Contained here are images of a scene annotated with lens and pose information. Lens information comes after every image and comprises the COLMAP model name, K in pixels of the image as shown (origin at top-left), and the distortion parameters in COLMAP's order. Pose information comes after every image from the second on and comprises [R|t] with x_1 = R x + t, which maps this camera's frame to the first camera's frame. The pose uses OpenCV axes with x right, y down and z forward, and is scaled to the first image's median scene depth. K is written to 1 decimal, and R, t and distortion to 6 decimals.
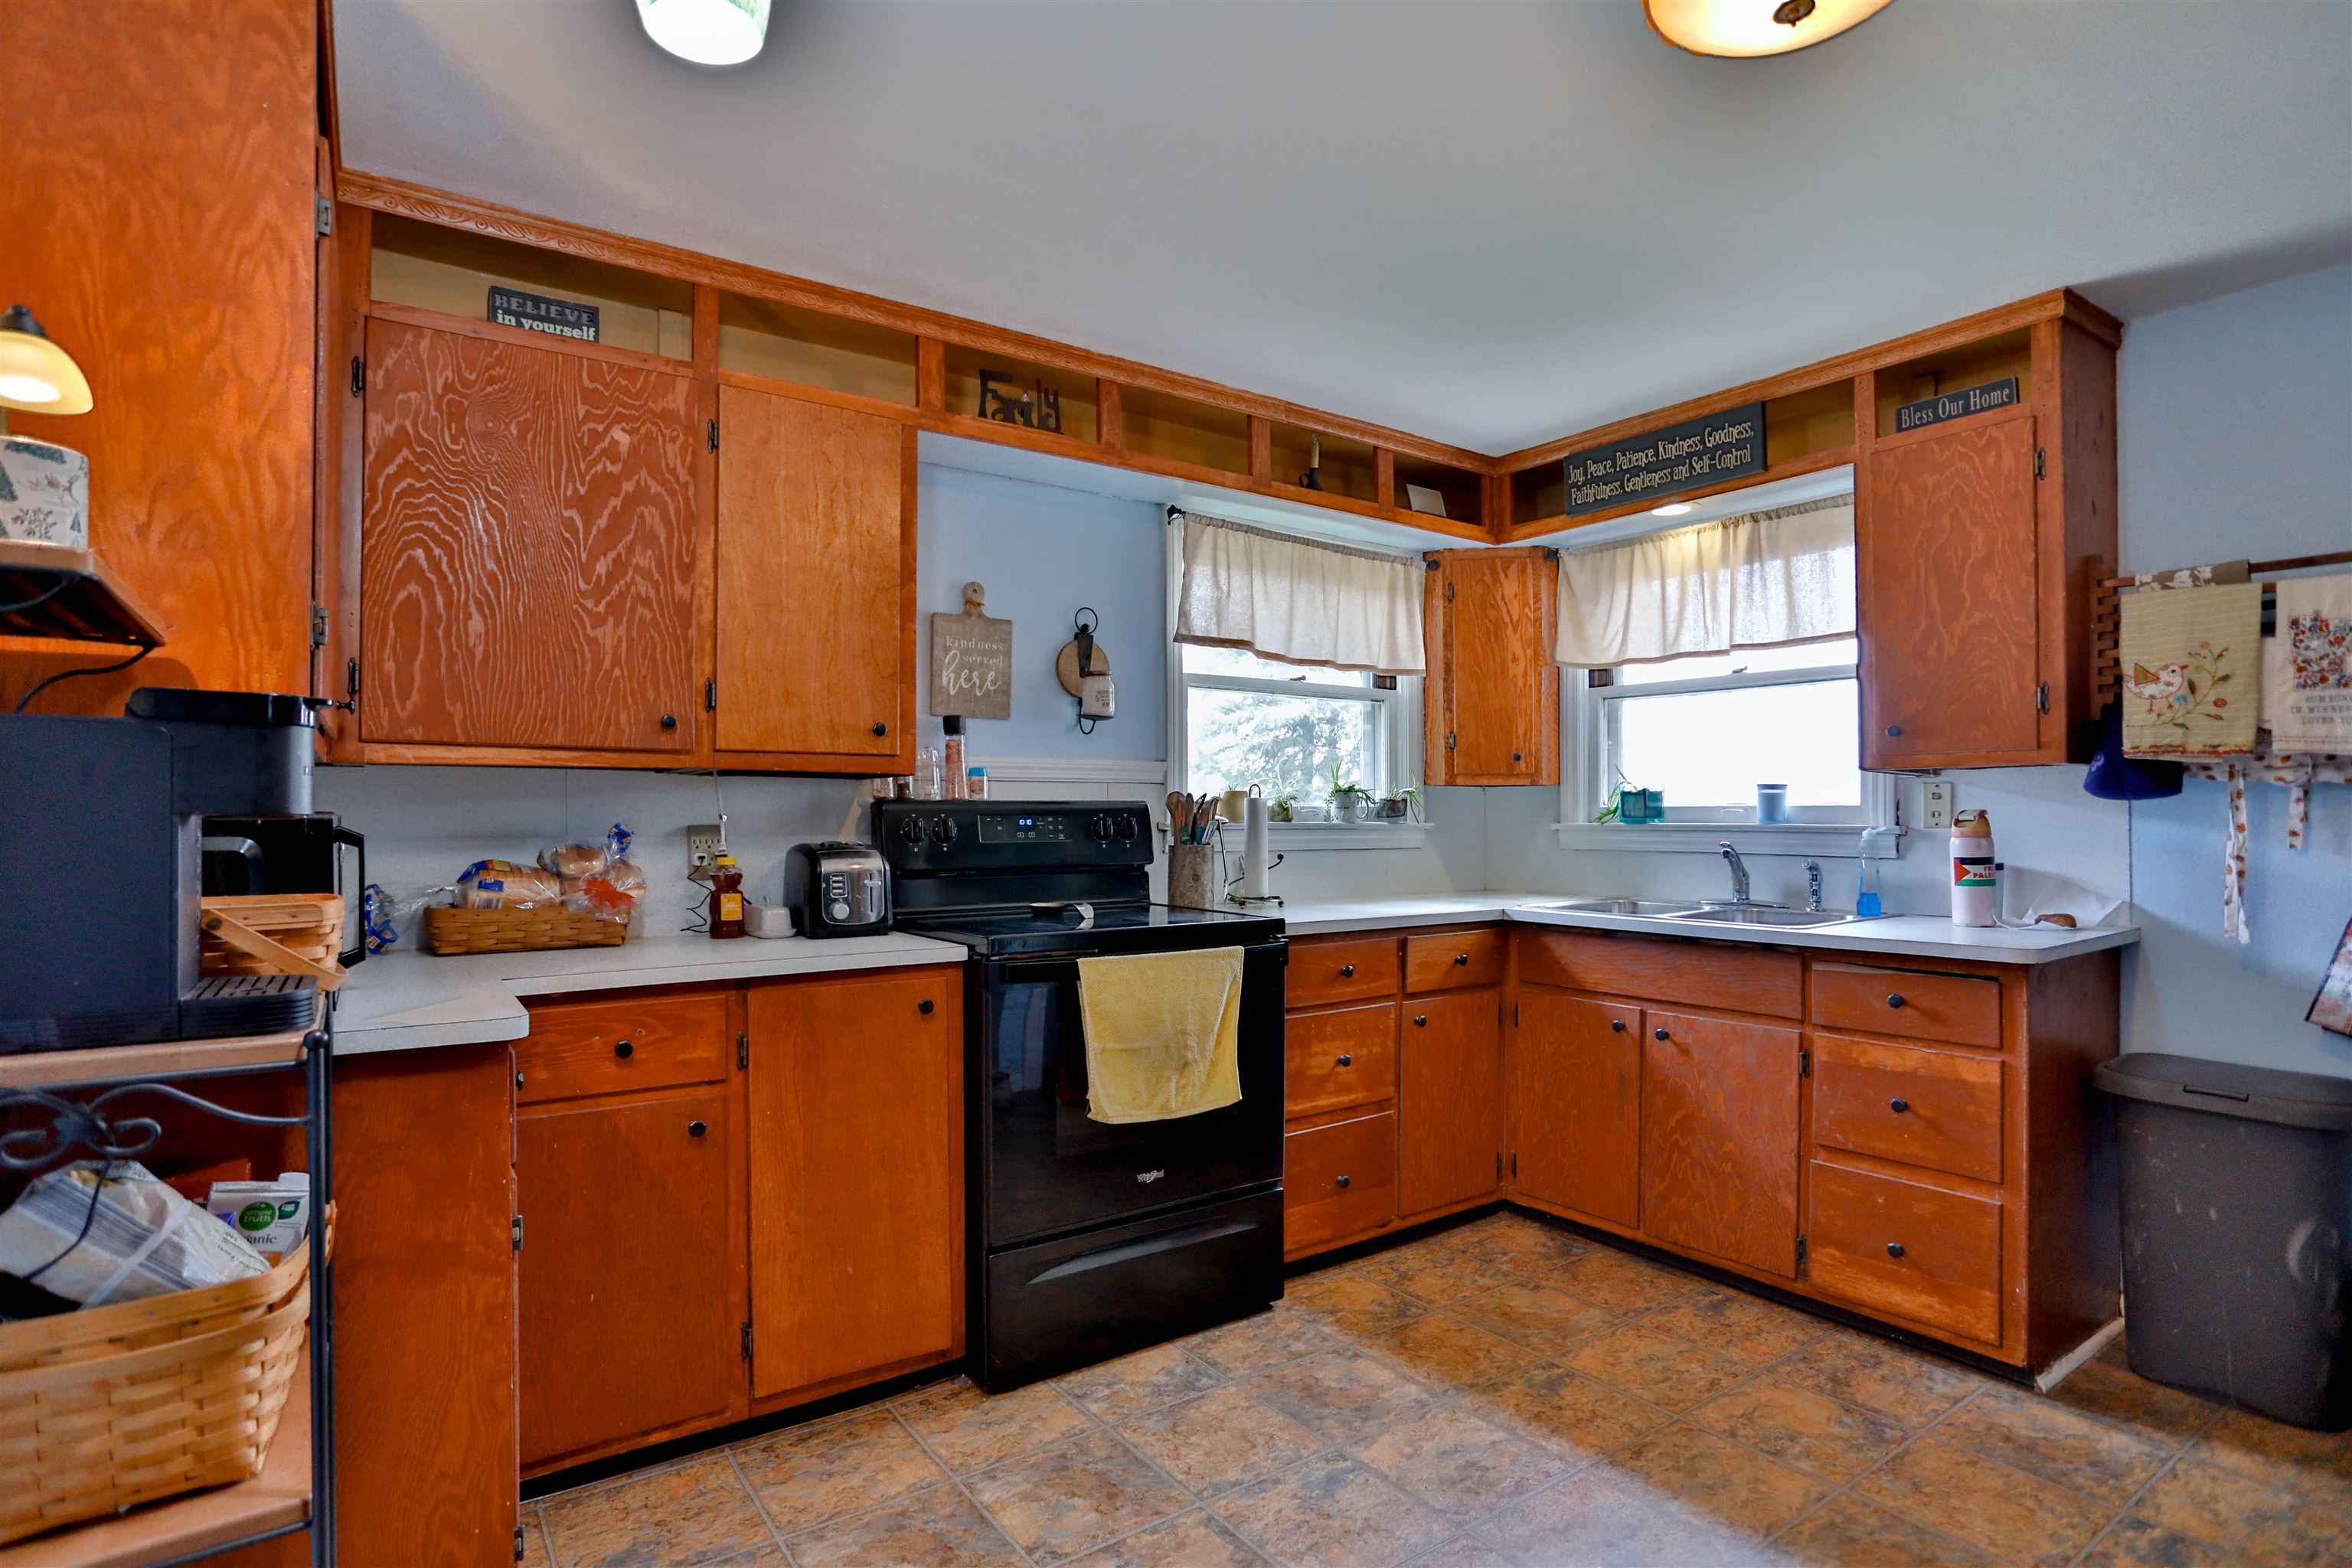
lens RADIAL K [[1201.2, 0, 1176.0], [0, 1201.2, 784.0], [0, 0, 1]] dist [-0.024675, 0.000881]
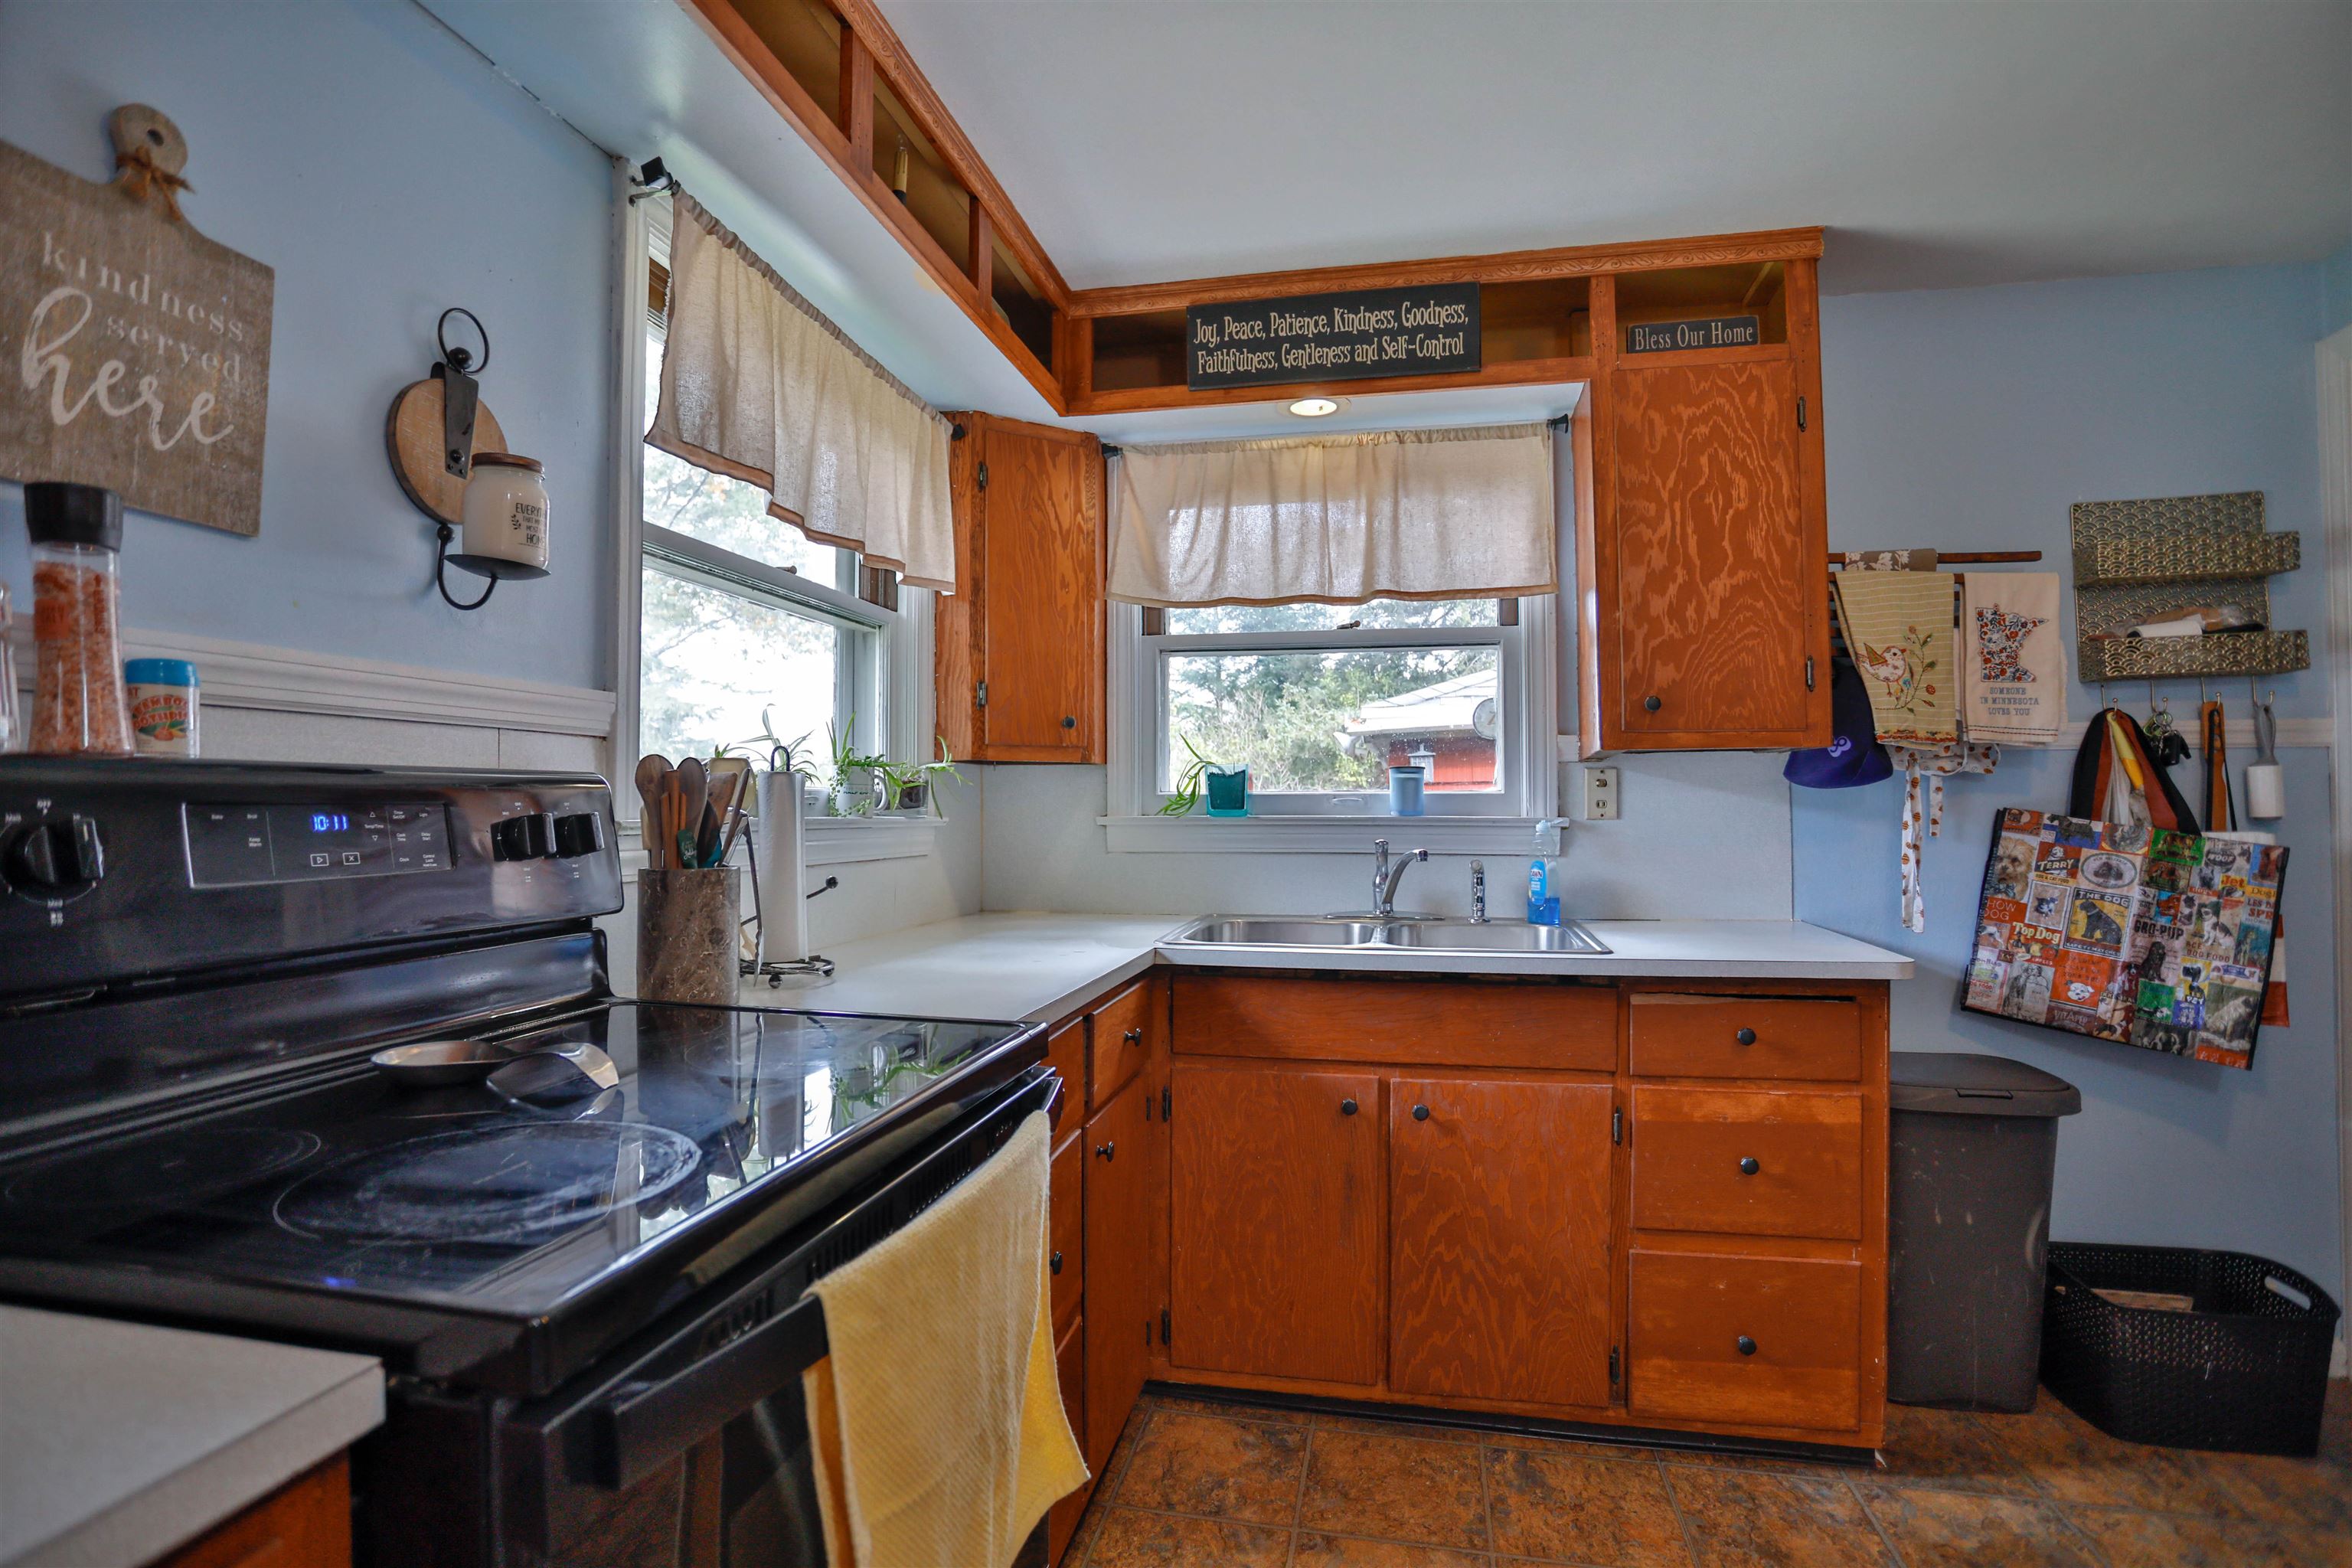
lens RADIAL K [[1163.0, 0, 1180.8], [0, 1163.0, 773.3], [0, 0, 1]] dist [-0.077879, 0.034662]
pose [[0.734412, 0.017600, 0.678476, -0.177334], [-0.016761, 0.999829, -0.007793, 0.015816], [-0.678497, -0.005649, 0.734581, 0.621128]]
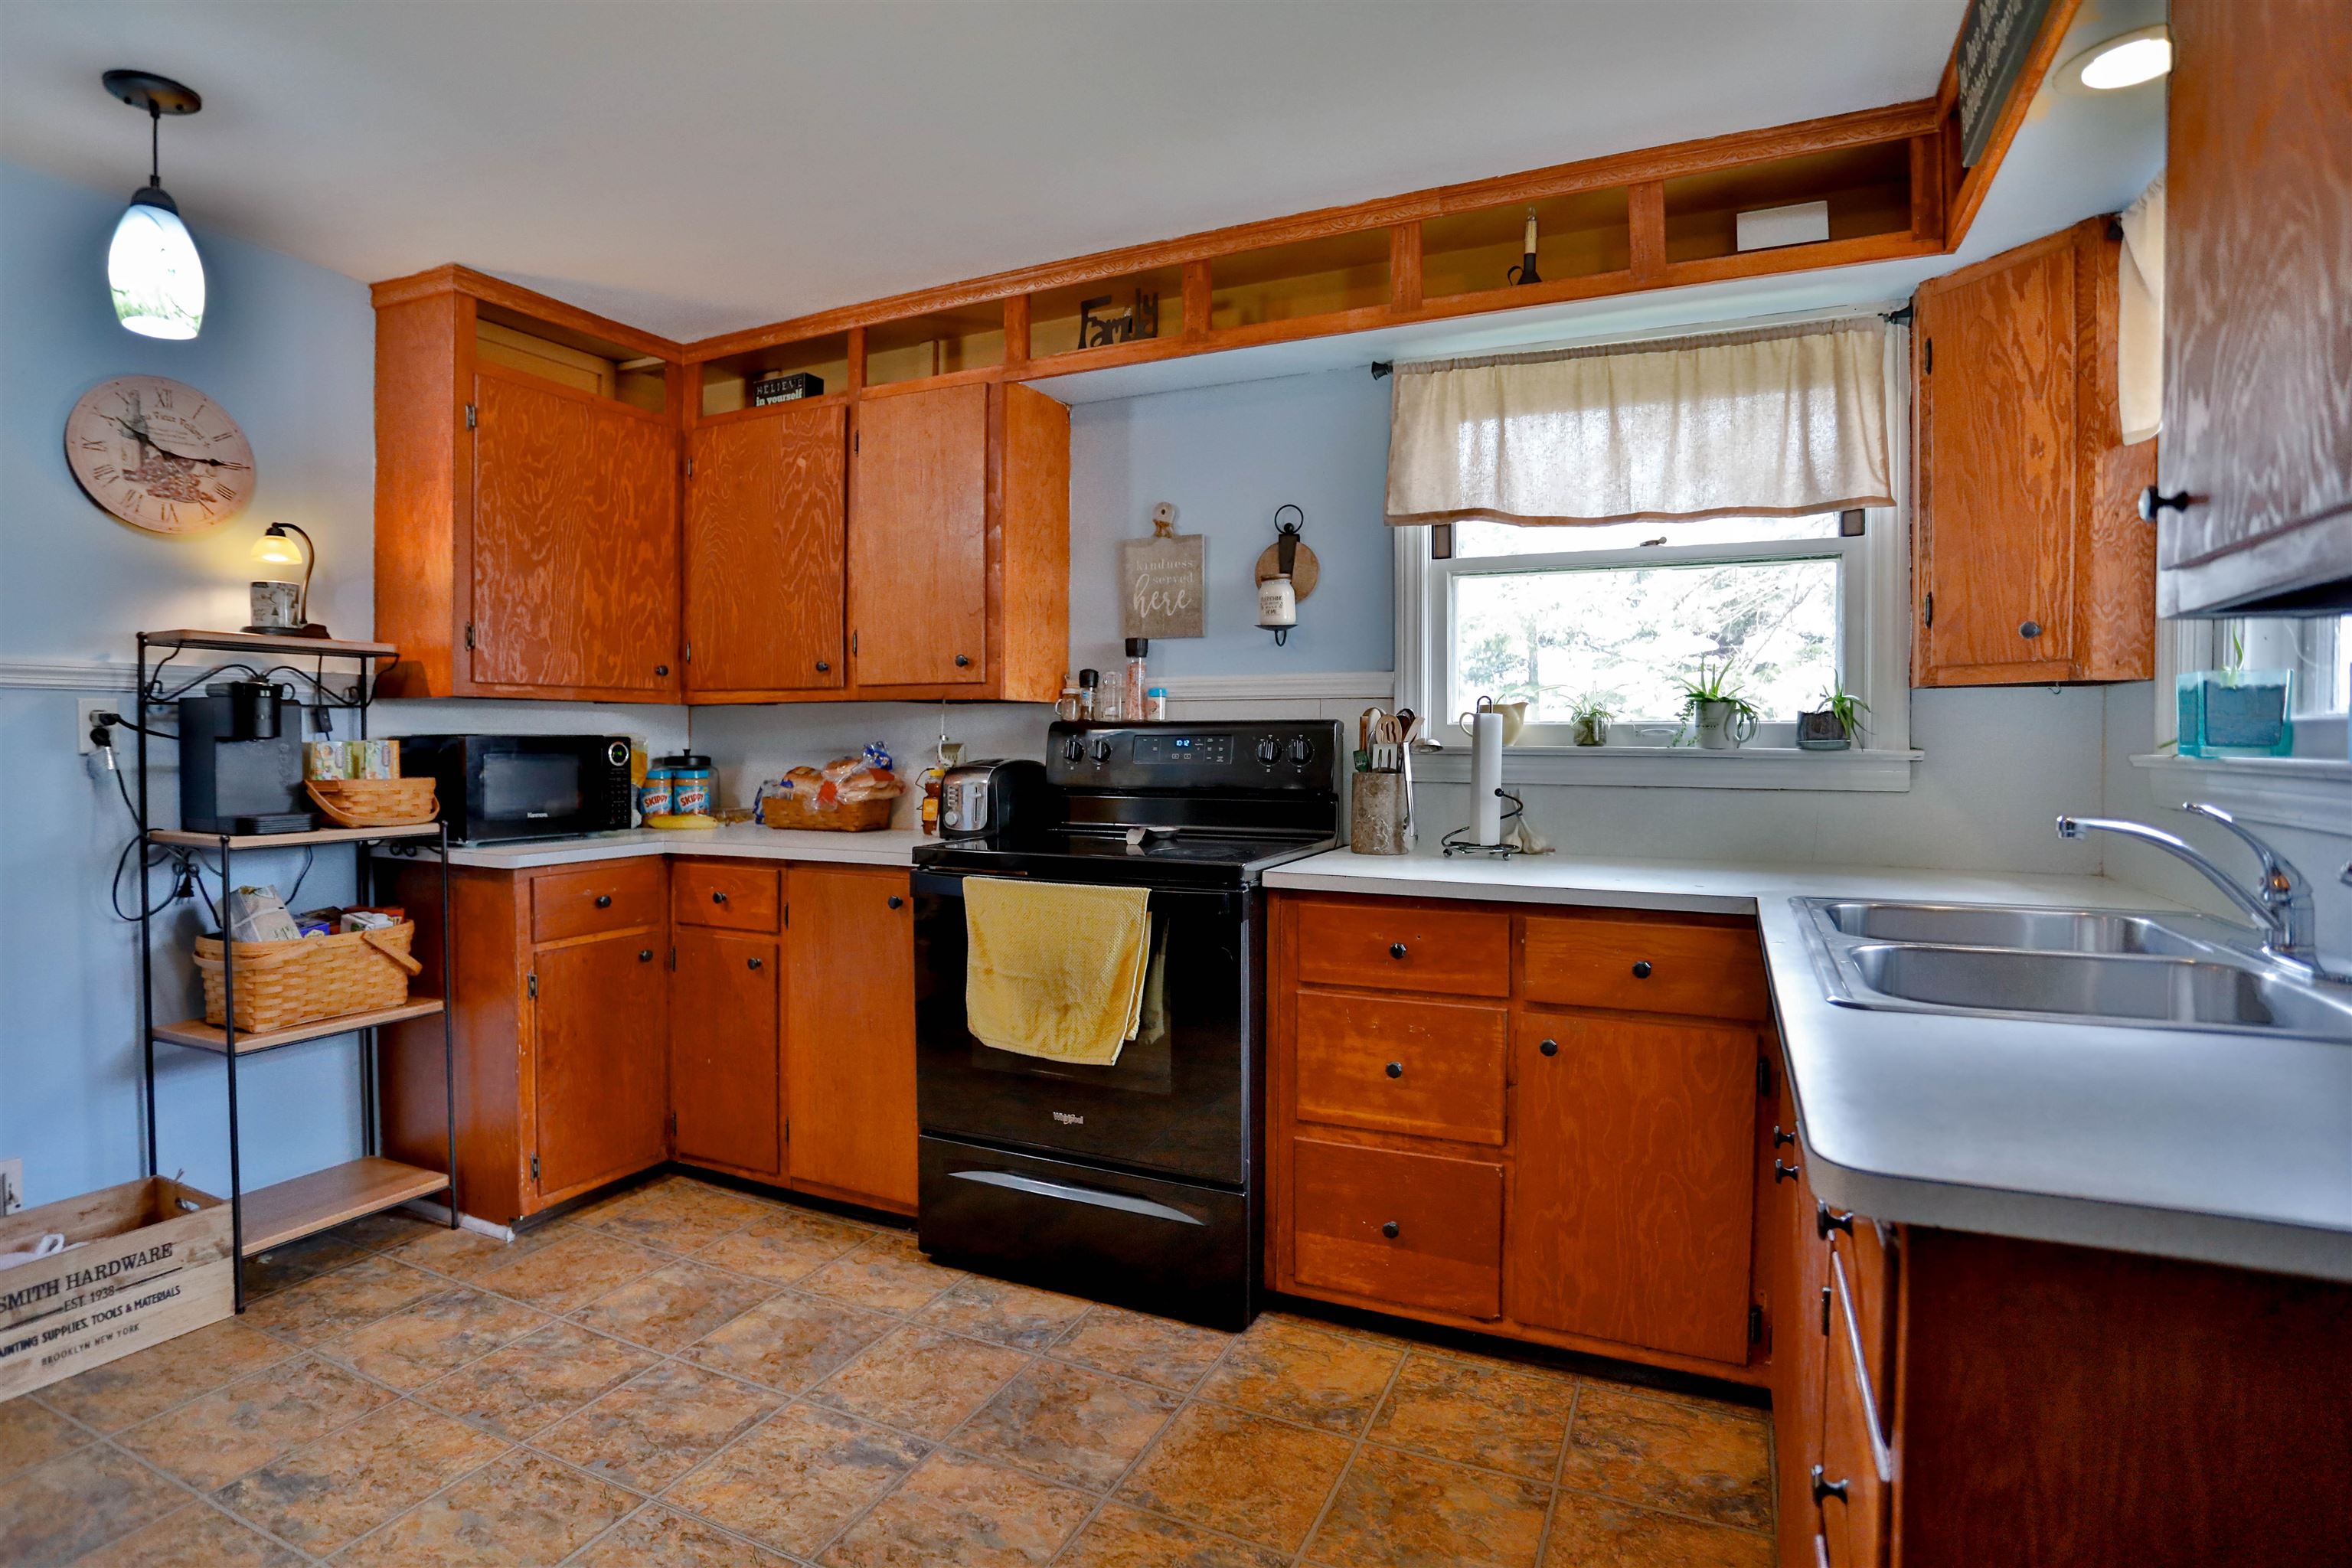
lens RADIAL K [[1178.8, 0, 1173.5], [0, 1178.8, 726.1], [0, 0, 1]] dist [-0.043836, 0.000266]
pose [[0.489438, -0.003796, -0.872030, 0.745716], [0.022377, 0.999716, 0.008207, 0.010666], [0.871751, -0.023530, 0.489384, 0.563205]]
